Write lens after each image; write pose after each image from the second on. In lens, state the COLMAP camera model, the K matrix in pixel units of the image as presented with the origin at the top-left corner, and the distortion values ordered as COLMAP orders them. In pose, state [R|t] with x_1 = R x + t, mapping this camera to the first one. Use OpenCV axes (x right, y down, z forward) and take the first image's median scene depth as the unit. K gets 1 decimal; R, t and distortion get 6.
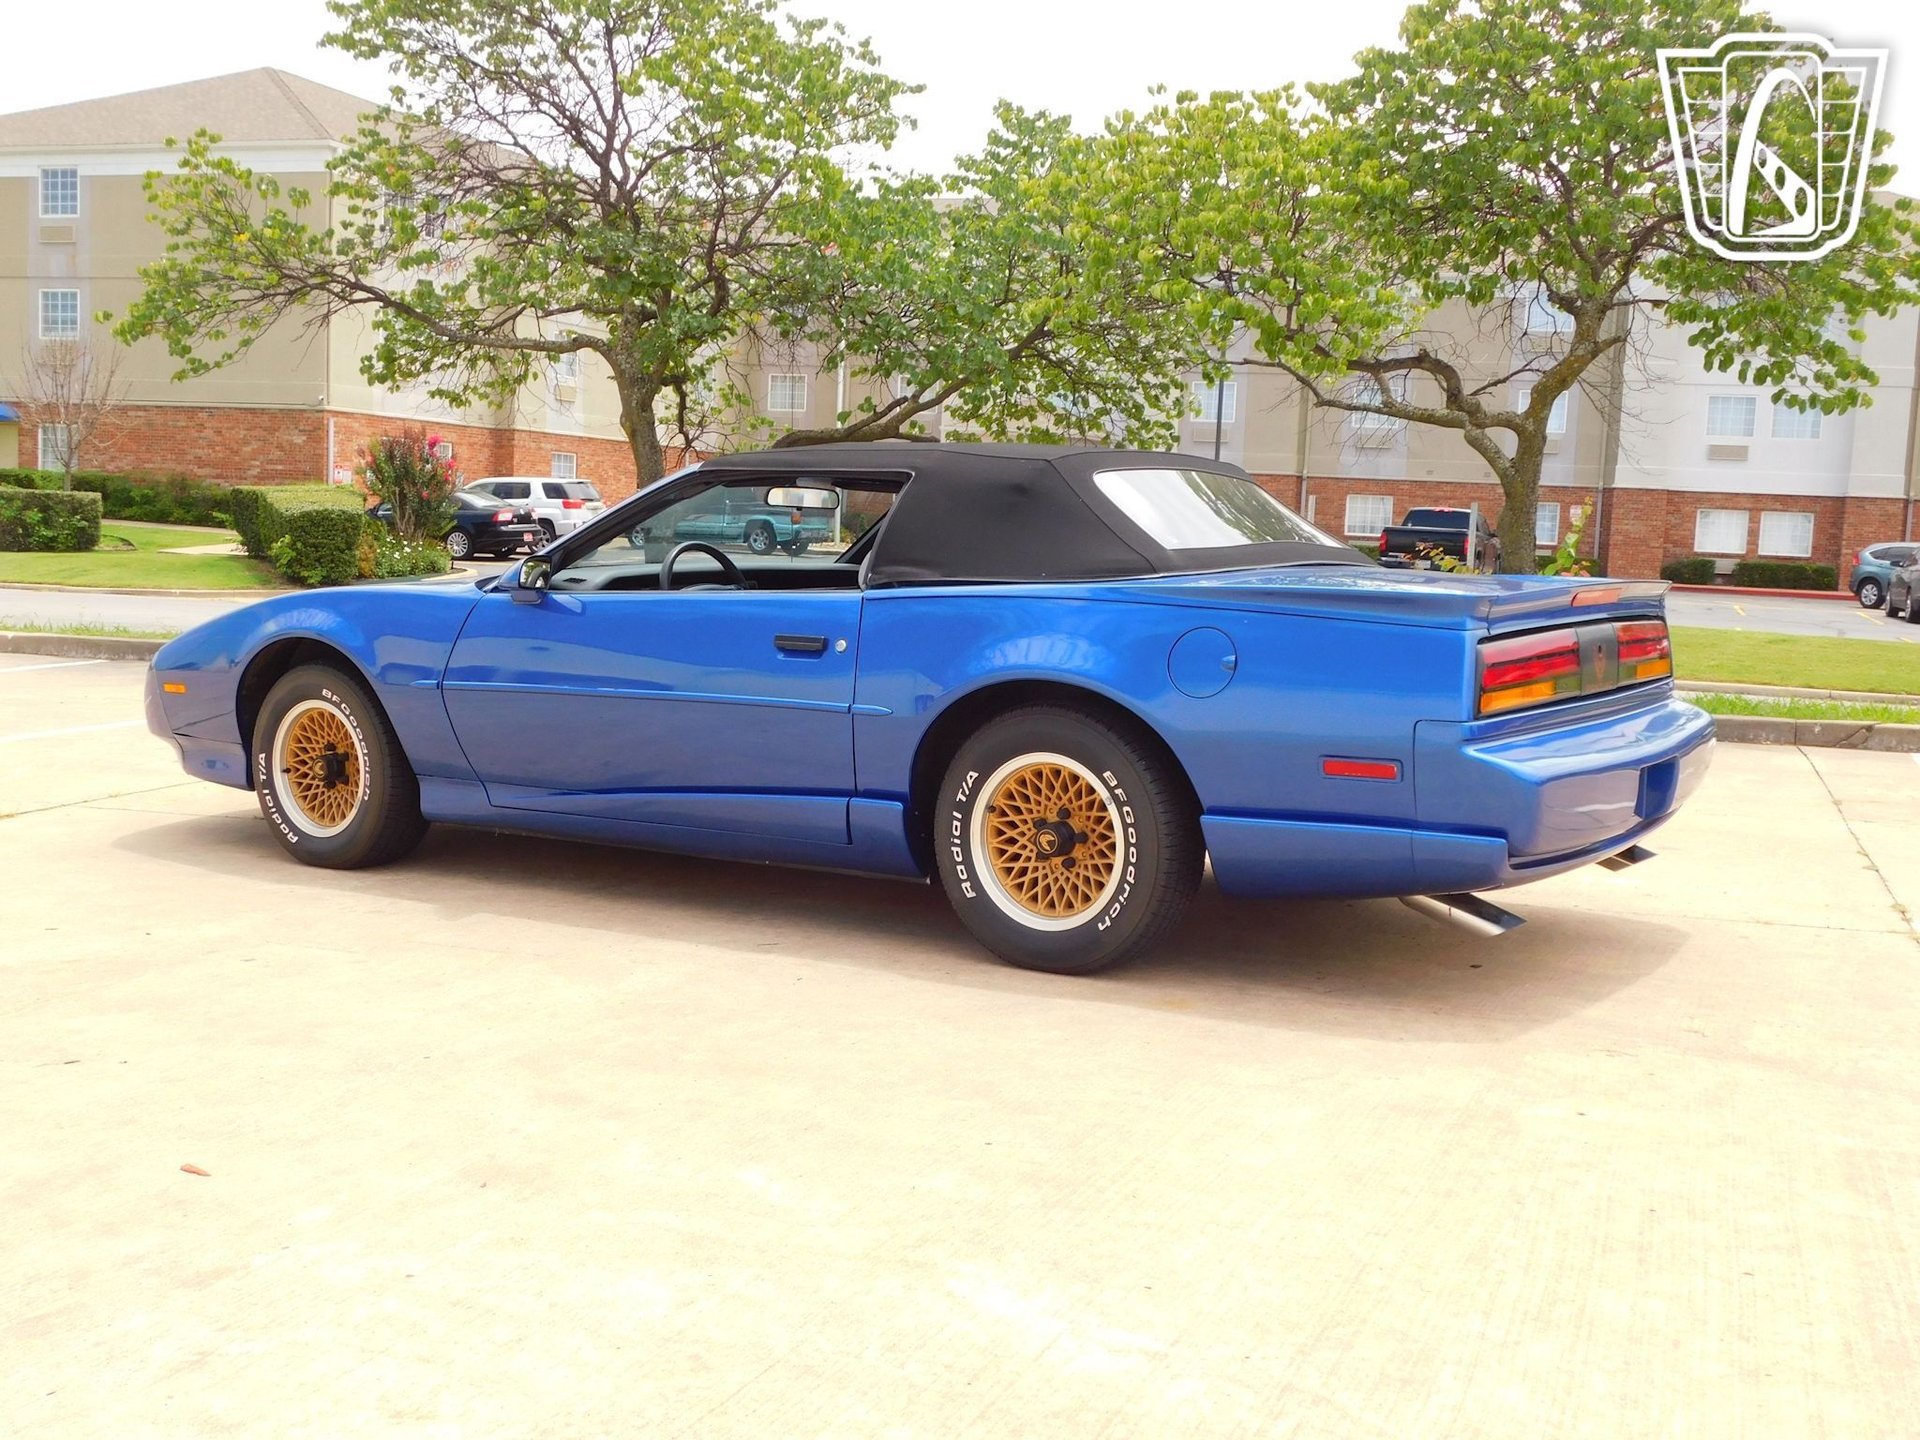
lens RADIAL K [[1999.4, 0, 960.0], [0, 1999.4, 720.0], [0, 0, 1]] dist [-0.006270, 0.015718]
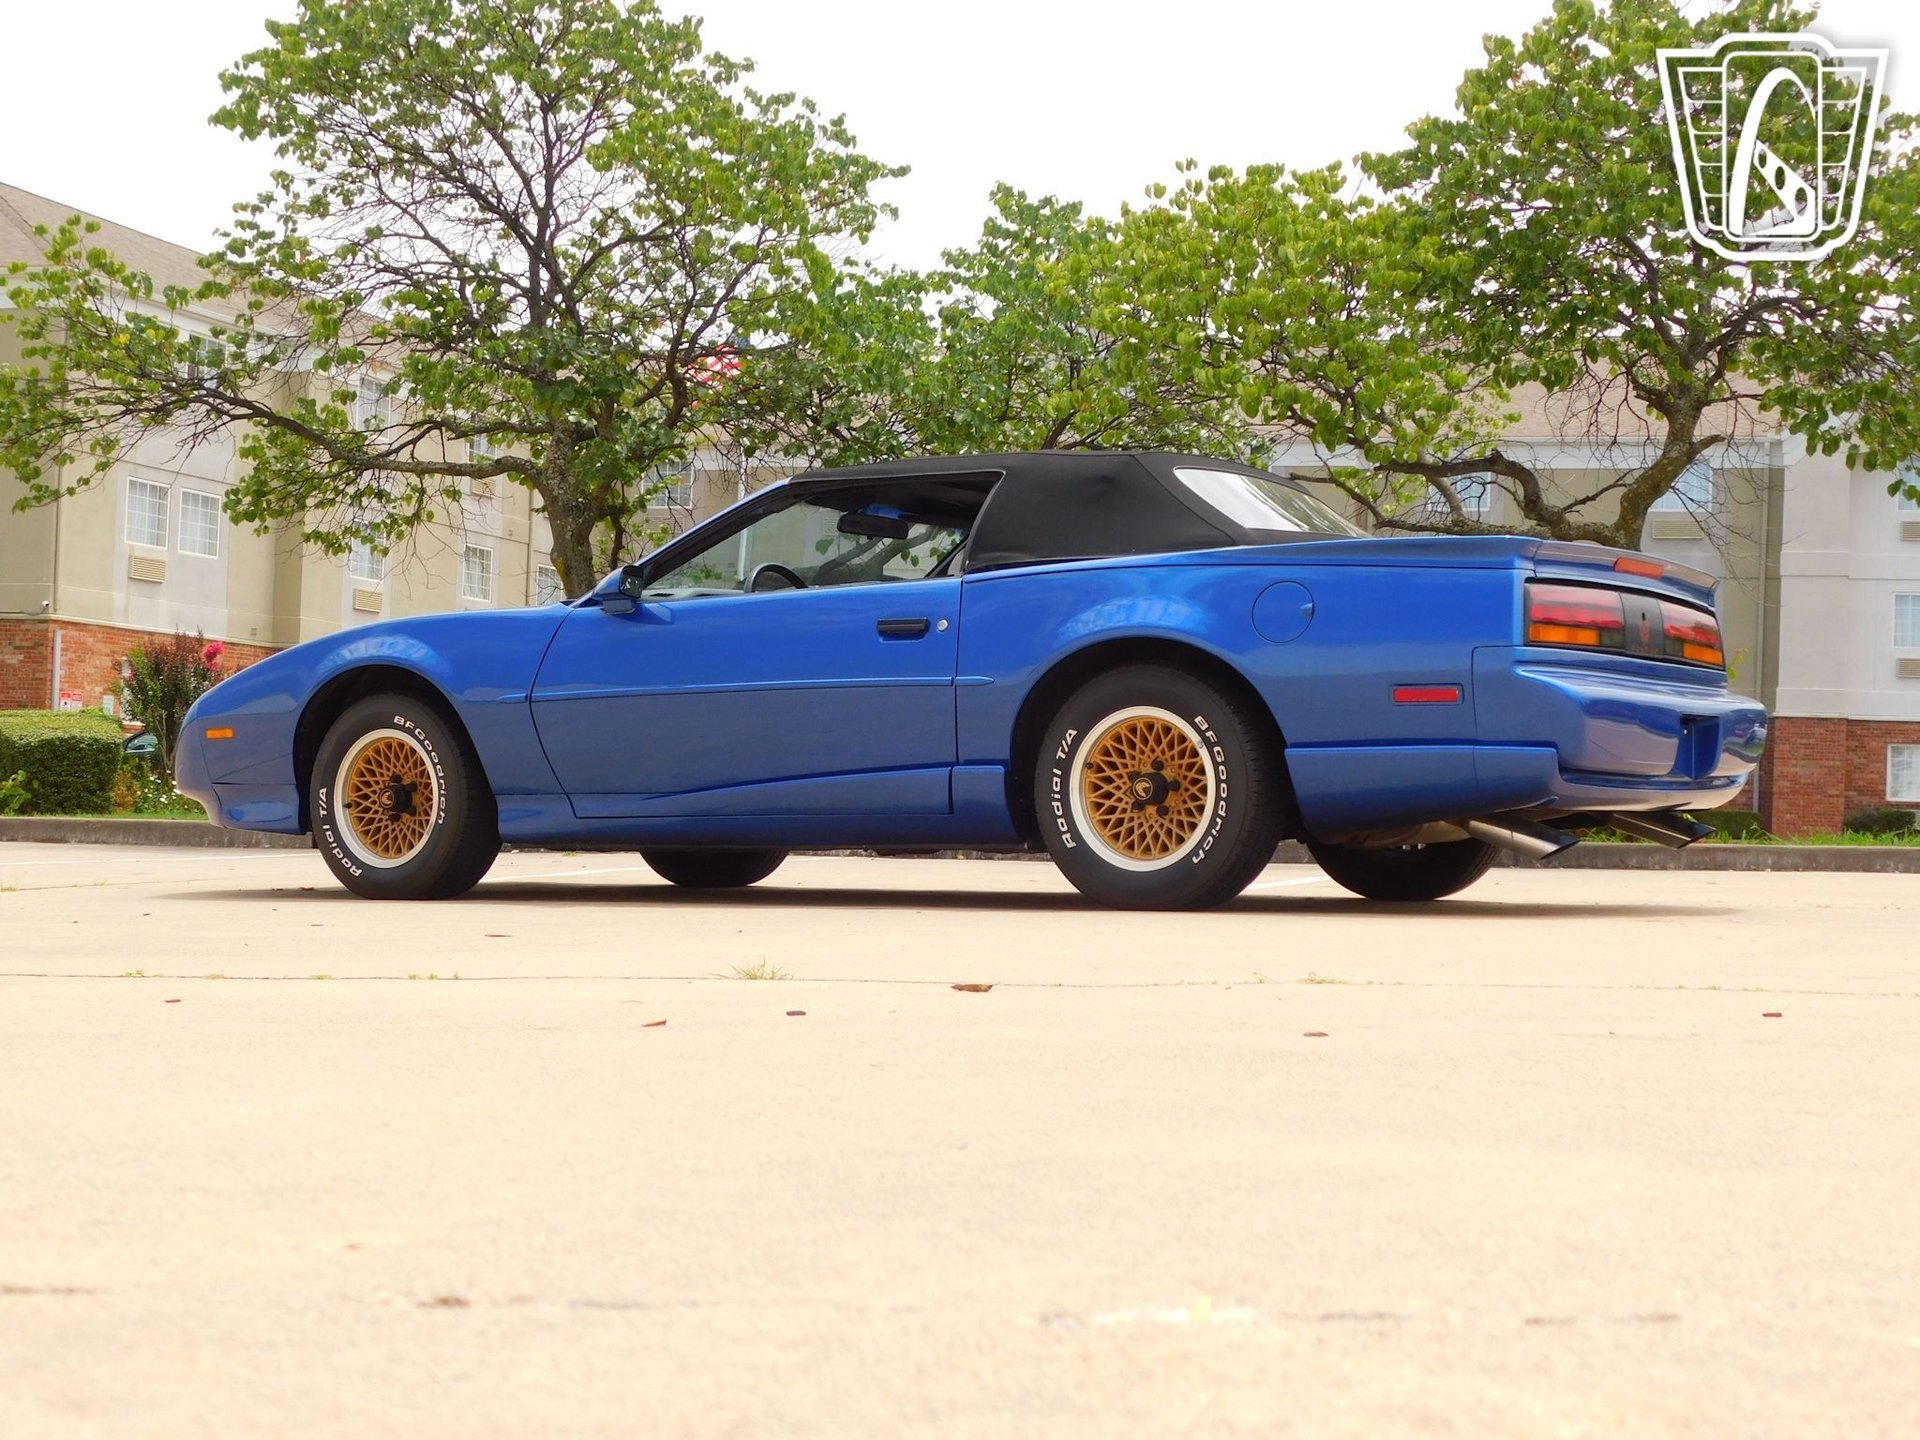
lens RADIAL K [[2752.1, 0, 974.5], [0, 2752.1, 722.6], [0, 0, 1]] dist [-0.002933, 0.158752]
pose [[0.999520, -0.008682, 0.029739, -0.028894], [0.012184, 0.992740, -0.119658, 0.063802], [-0.028484, 0.119962, 0.992370, -0.152283]]
